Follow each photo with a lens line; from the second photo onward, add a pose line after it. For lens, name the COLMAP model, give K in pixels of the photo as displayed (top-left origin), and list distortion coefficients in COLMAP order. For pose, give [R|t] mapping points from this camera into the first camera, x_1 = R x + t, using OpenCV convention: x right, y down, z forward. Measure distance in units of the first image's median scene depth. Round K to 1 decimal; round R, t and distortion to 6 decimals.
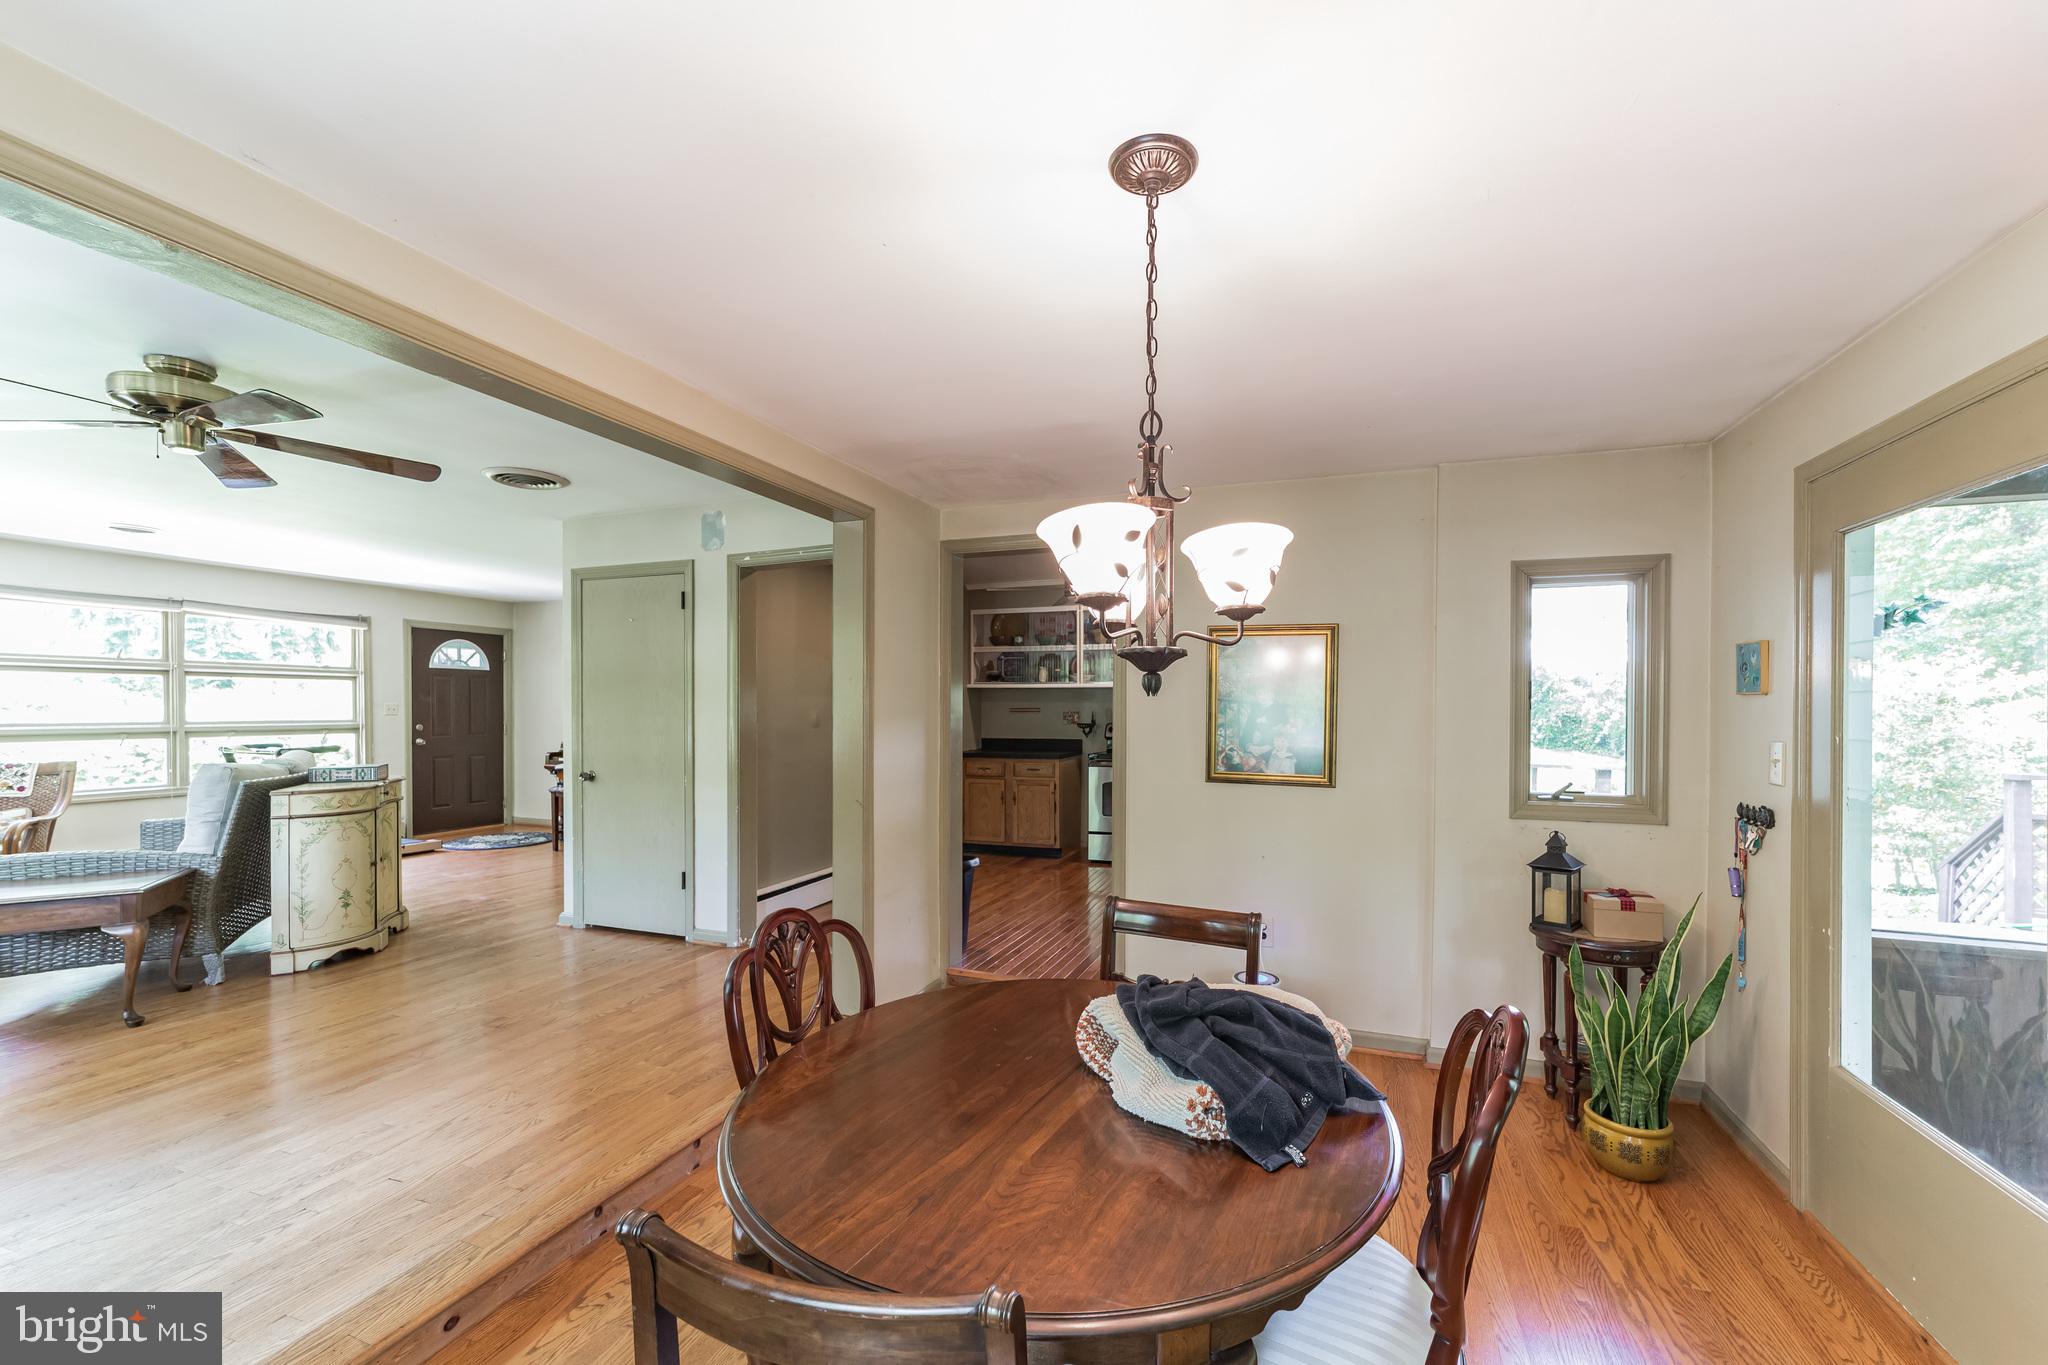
lens RADIAL K [[796.3, 0, 1024.7], [0, 796.3, 699.9], [0, 0, 1]] dist [0.000571, 0.000018]
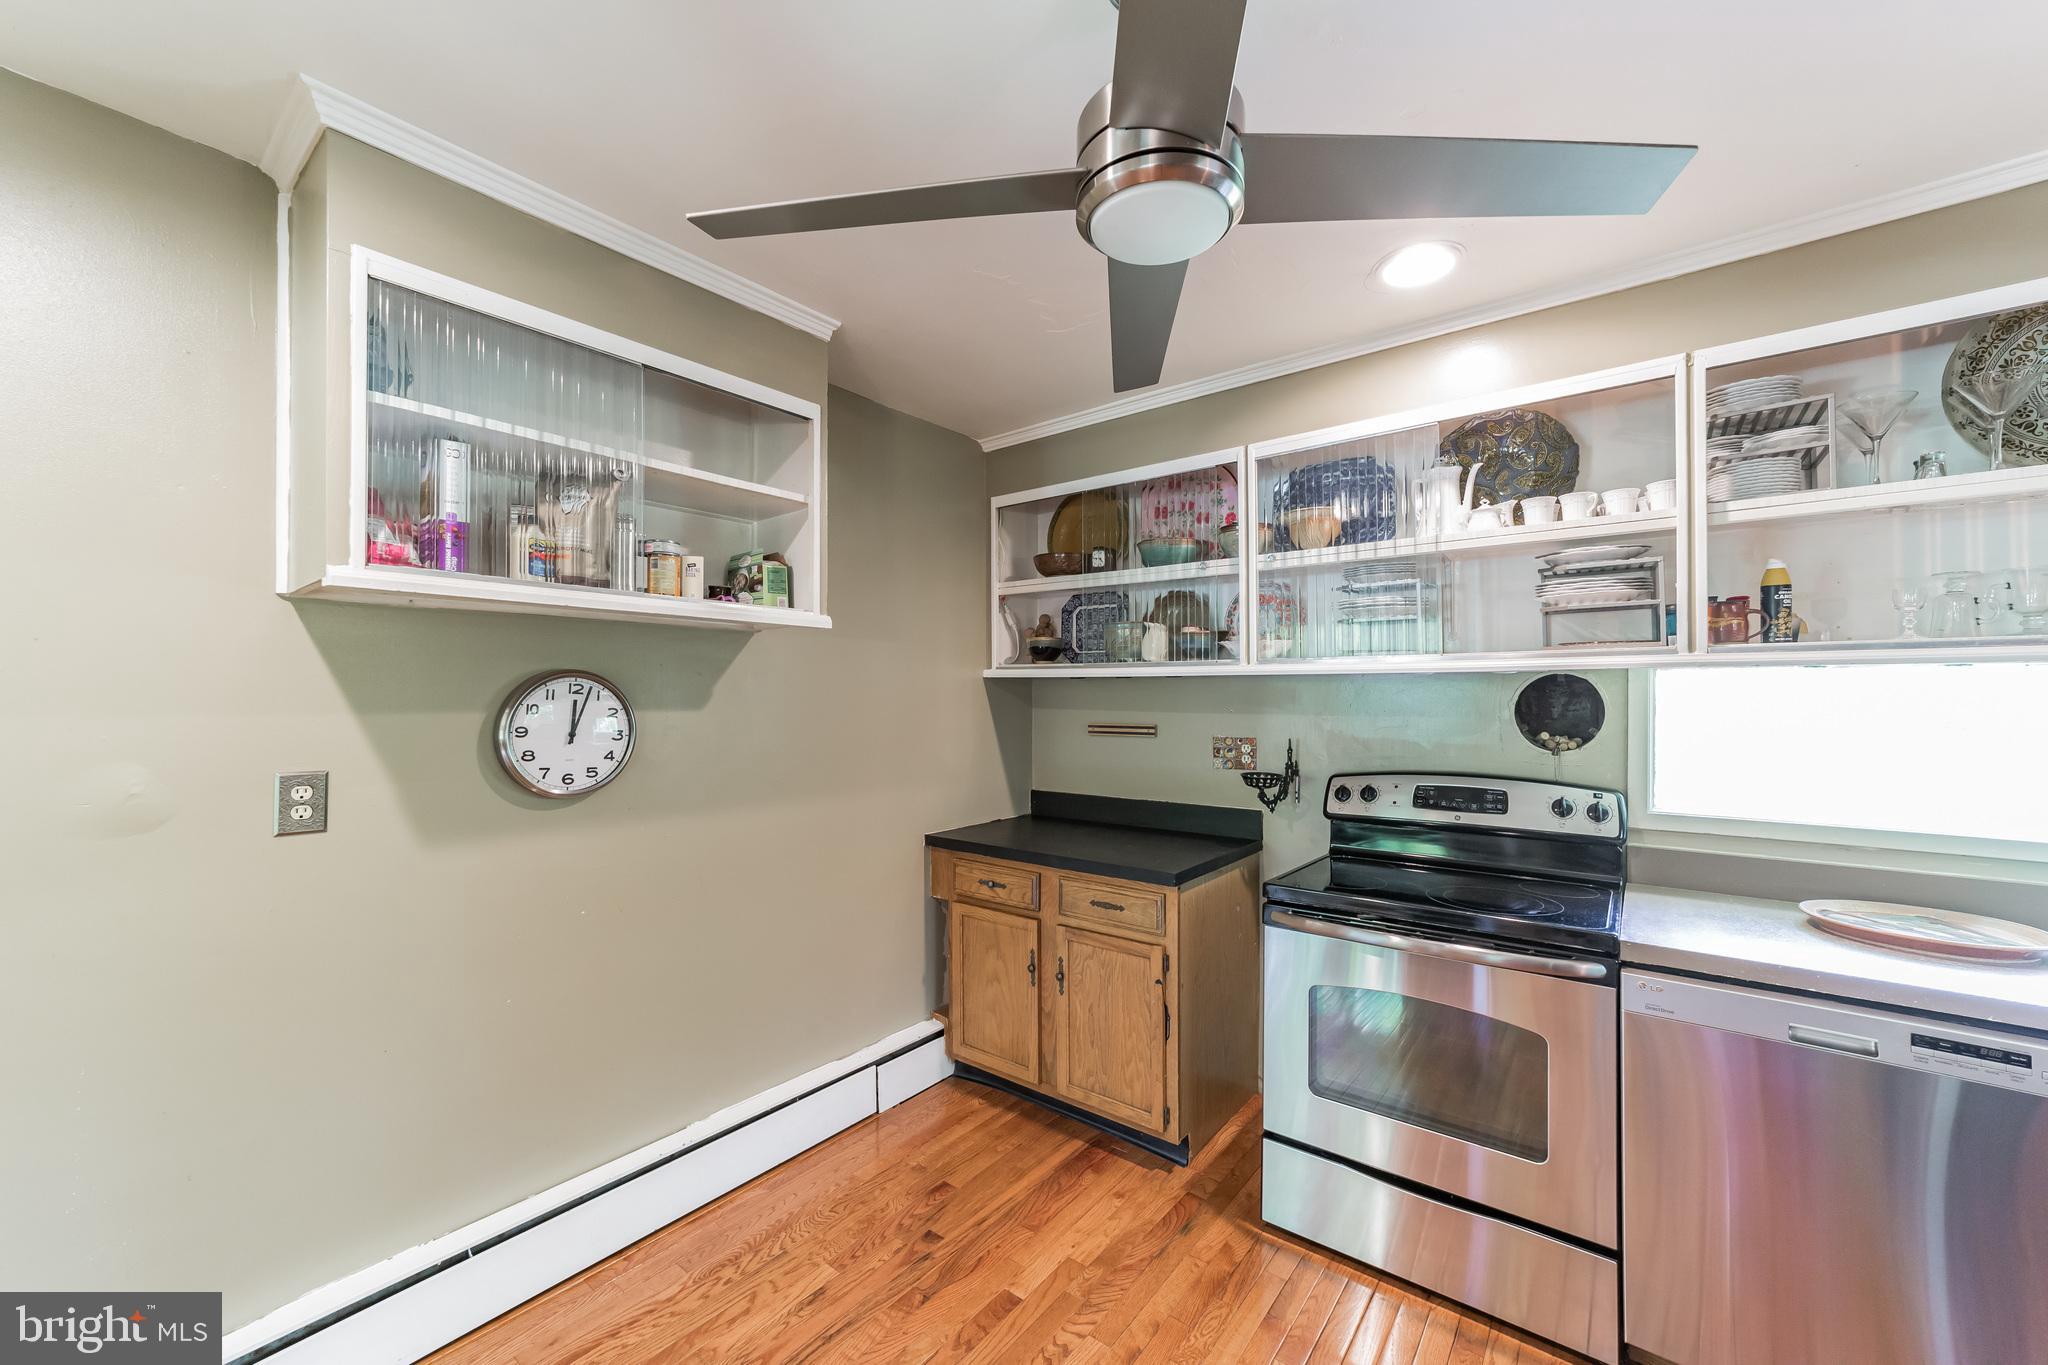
lens RADIAL K [[796.3, 0, 1024.0], [0, 796.3, 680.8], [0, 0, 1]] dist [0.000571, 0.000018]
pose [[0.954638, -0.001602, -0.297765, 0.077870], [0.001011, 0.999997, -0.002136, -0.012376], [0.297767, 0.001738, 0.954637, 0.610212]]
